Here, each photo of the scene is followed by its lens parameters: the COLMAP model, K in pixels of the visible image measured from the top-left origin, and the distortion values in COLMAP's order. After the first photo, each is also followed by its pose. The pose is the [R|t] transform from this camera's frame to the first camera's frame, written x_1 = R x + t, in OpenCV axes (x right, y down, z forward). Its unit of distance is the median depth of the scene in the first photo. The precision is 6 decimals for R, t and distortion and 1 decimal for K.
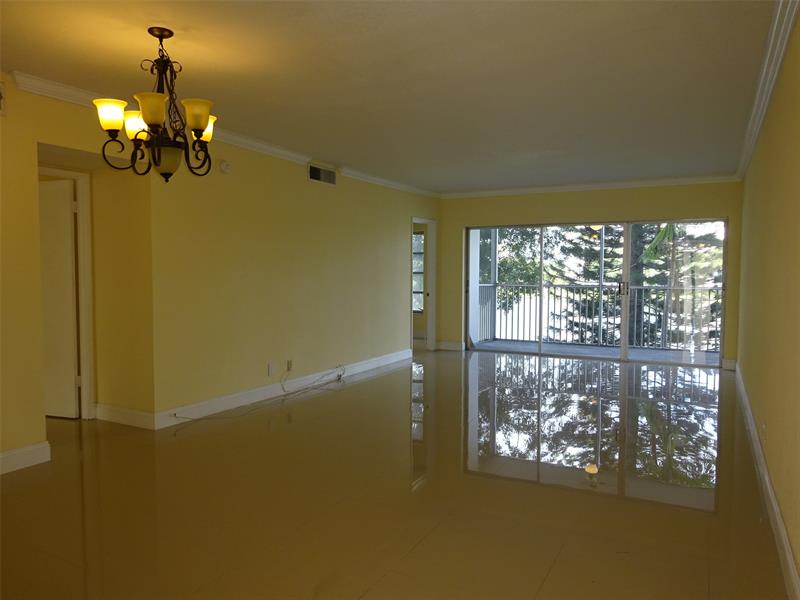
lens RADIAL K [[594.9, 0, 398.8], [0, 594.9, 301.8], [0, 0, 1]] dist [-0.003251, -0.010050]
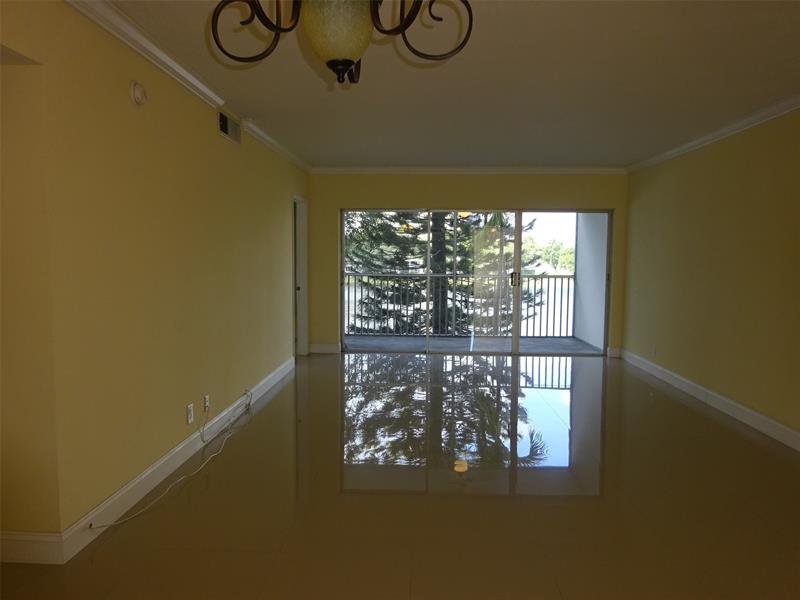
lens RADIAL K [[594.9, 0, 398.0], [0, 594.9, 302.1], [0, 0, 1]] dist [-0.003251, -0.010050]
pose [[0.901902, -0.030025, 0.430896, -0.180424], [0.017539, 0.999304, 0.032921, -0.017657], [-0.431585, -0.022134, 0.901801, 0.191180]]
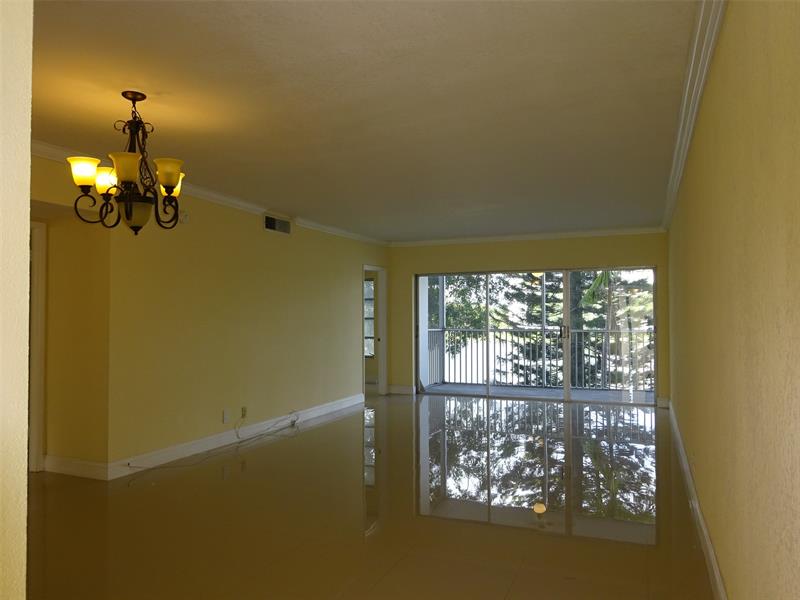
lens RADIAL K [[594.9, 0, 402.1], [0, 594.9, 302.4], [0, 0, 1]] dist [-0.003251, -0.010050]
pose [[0.995500, -0.004803, 0.094637, -0.007998], [0.011863, 0.997175, -0.074173, 0.000025], [-0.094013, 0.074961, 0.992745, -0.023350]]
